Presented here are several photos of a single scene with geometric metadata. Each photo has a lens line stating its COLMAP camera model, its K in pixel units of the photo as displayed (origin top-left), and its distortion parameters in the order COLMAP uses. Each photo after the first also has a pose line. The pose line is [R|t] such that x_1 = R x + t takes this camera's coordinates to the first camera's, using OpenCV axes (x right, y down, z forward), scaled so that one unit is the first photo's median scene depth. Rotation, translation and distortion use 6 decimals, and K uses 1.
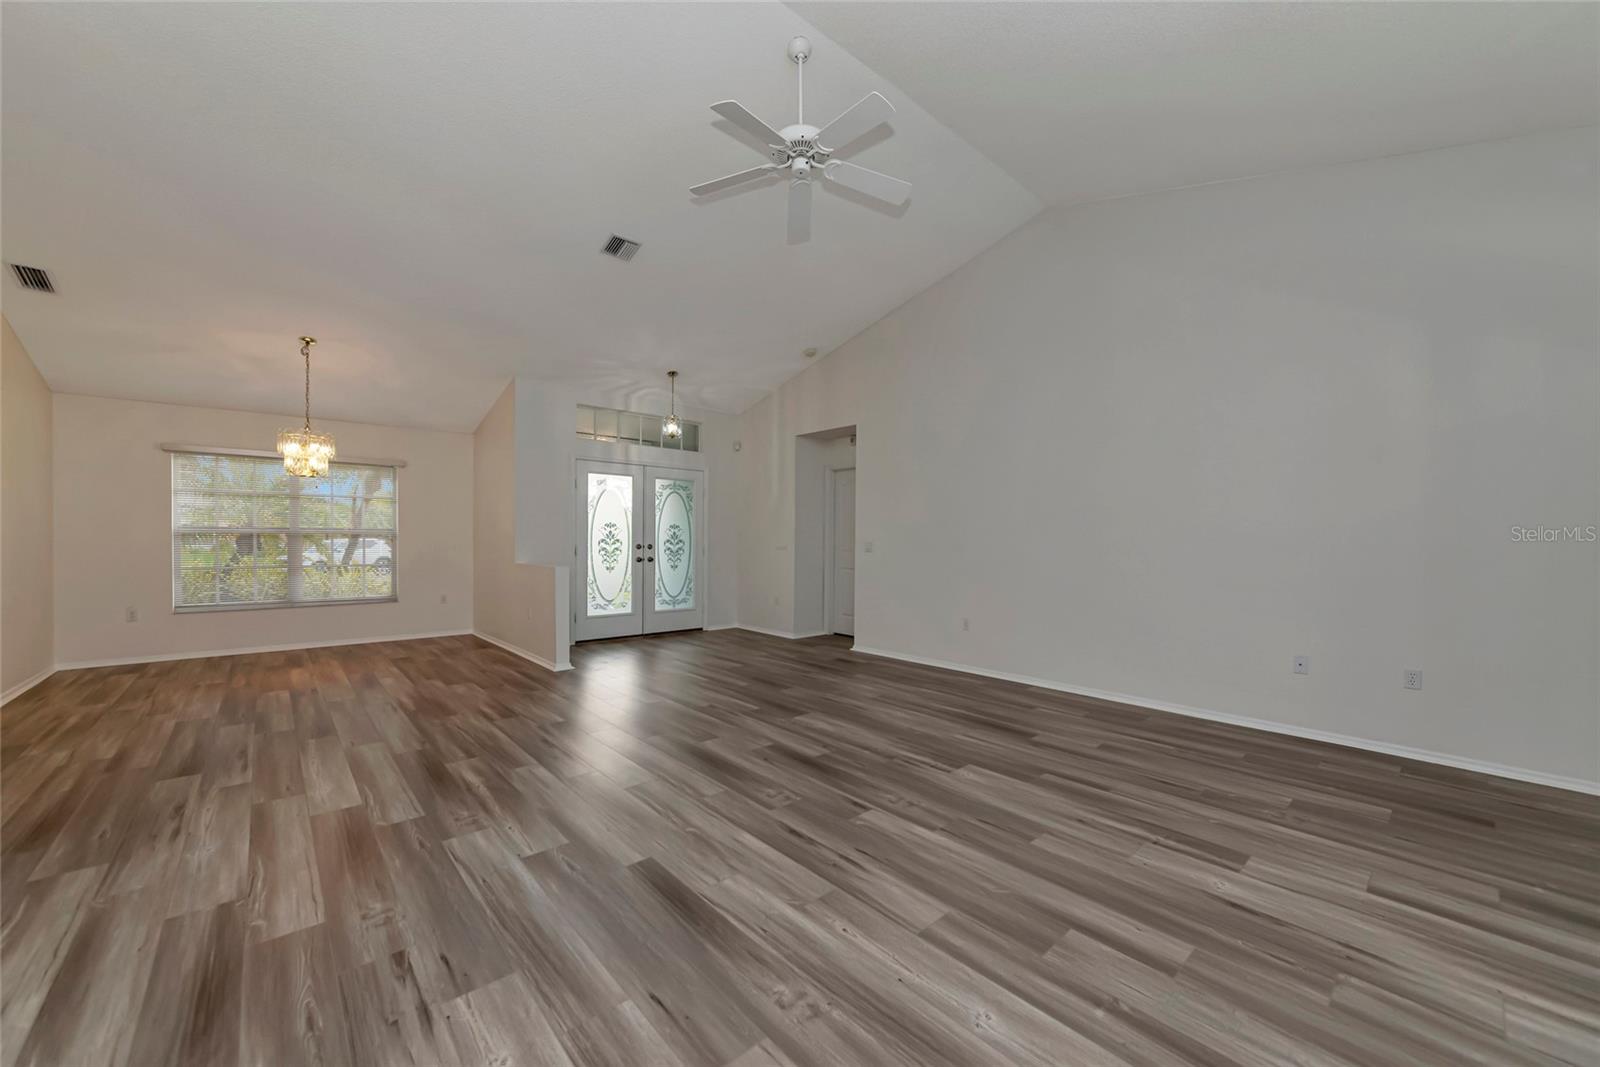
lens RADIAL K [[605.0, 0, 797.4], [0, 605.0, 535.8], [0, 0, 1]] dist [-0.003970, -0.000419]
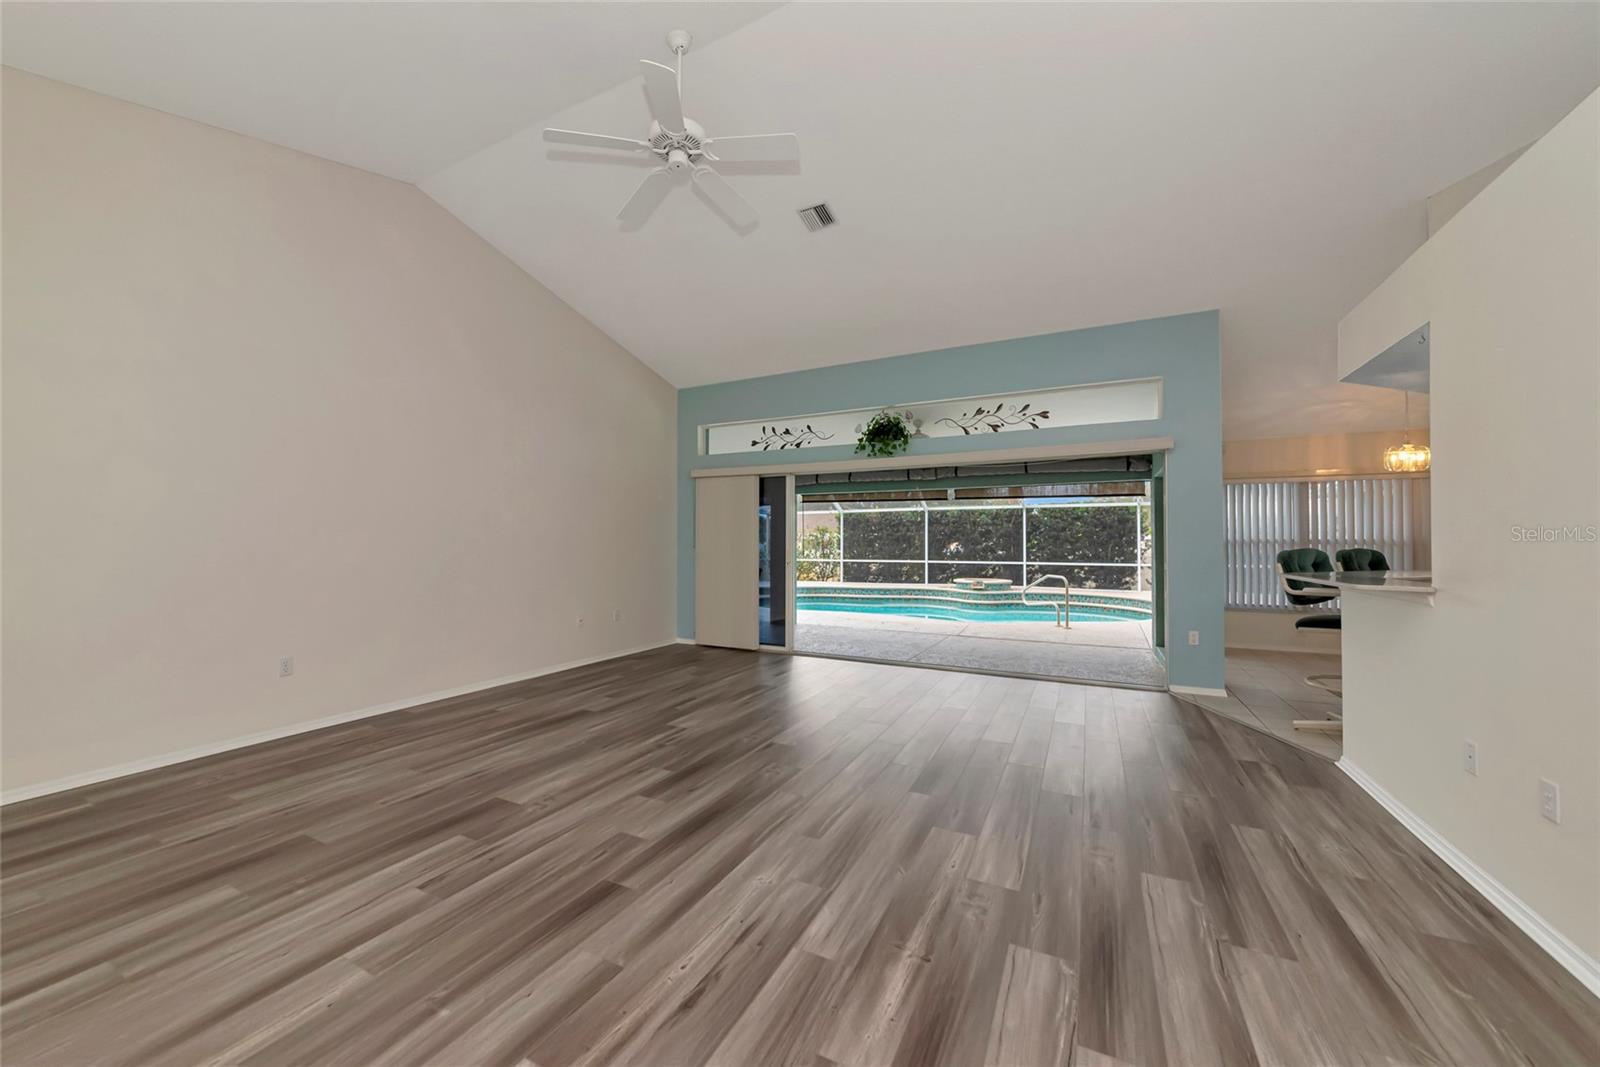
lens RADIAL K [[578.3, 0, 793.2], [0, 578.3, 533.7], [0, 0, 1]] dist [-0.006572, -0.000226]
pose [[-0.361758, 0.008016, 0.932237, -0.979431], [-0.005424, 0.999928, -0.010703, -0.004925], [-0.932256, -0.008929, -0.361689, 1.257589]]
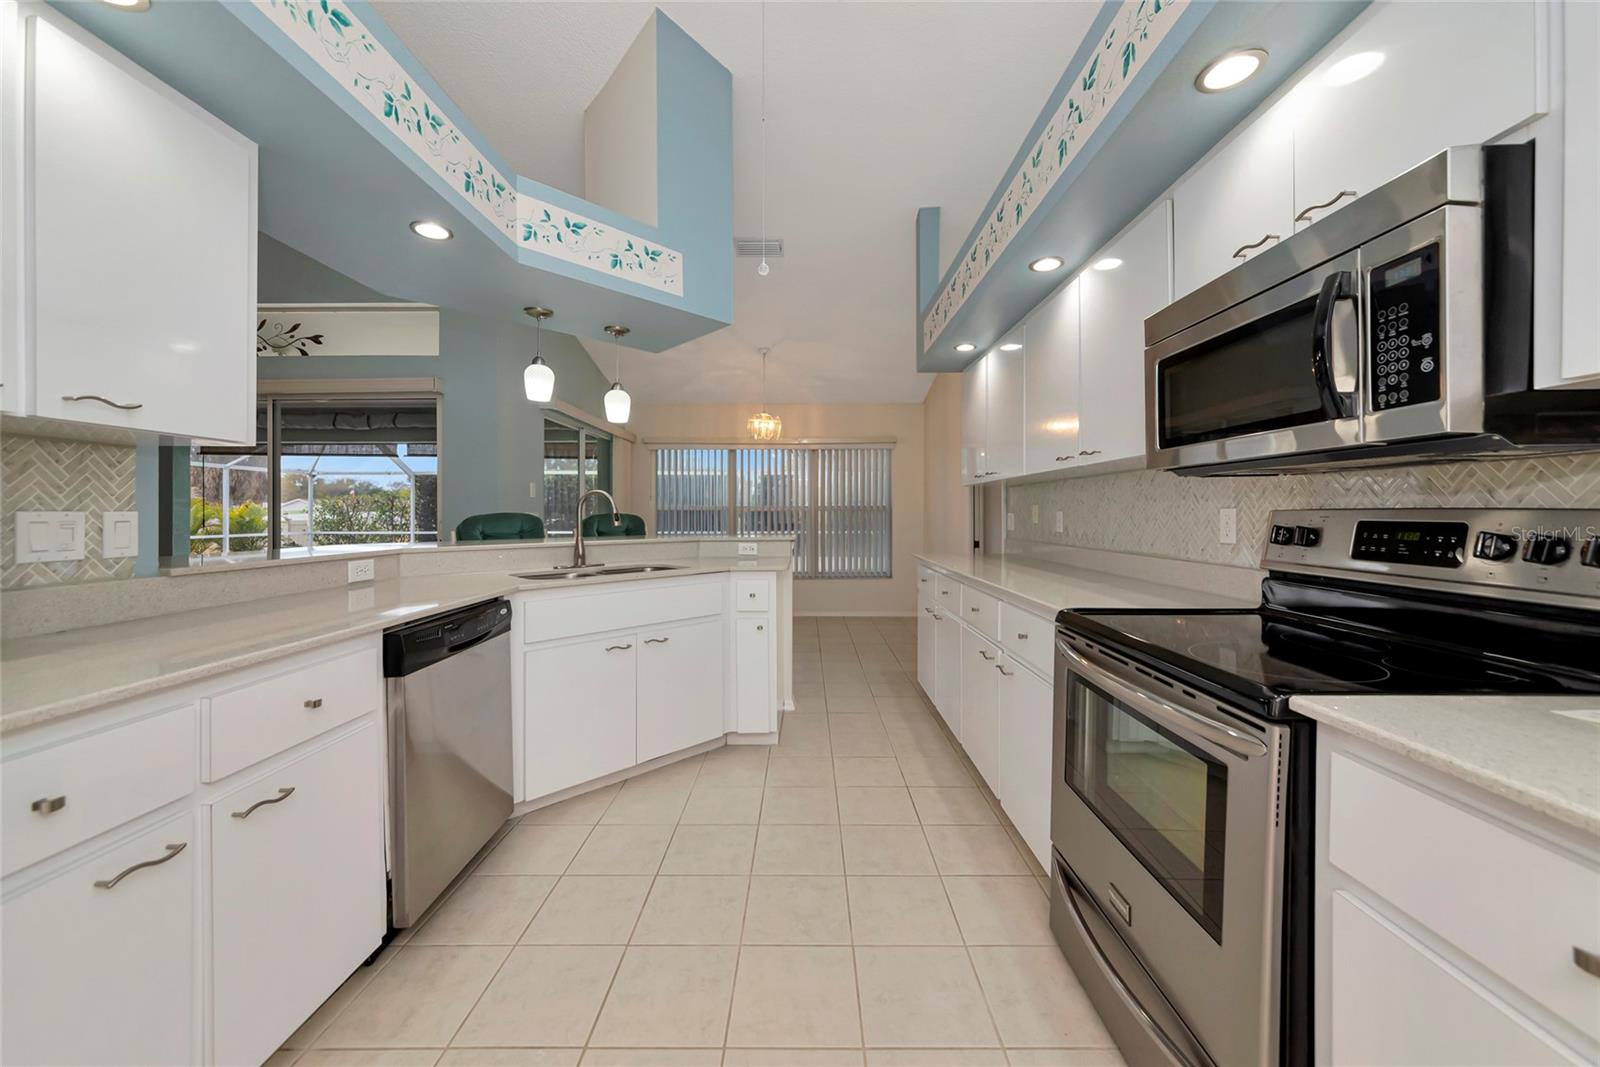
lens RADIAL K [[586.2, 0, 801.7], [0, 586.2, 510.4], [0, 0, 1]] dist [0.002164, 0.000352]
pose [[-0.737334, -0.003461, 0.675520, -1.362833], [-0.005118, 0.999987, -0.000462, 0.001249], [-0.675509, -0.003798, -0.737342, 0.170536]]
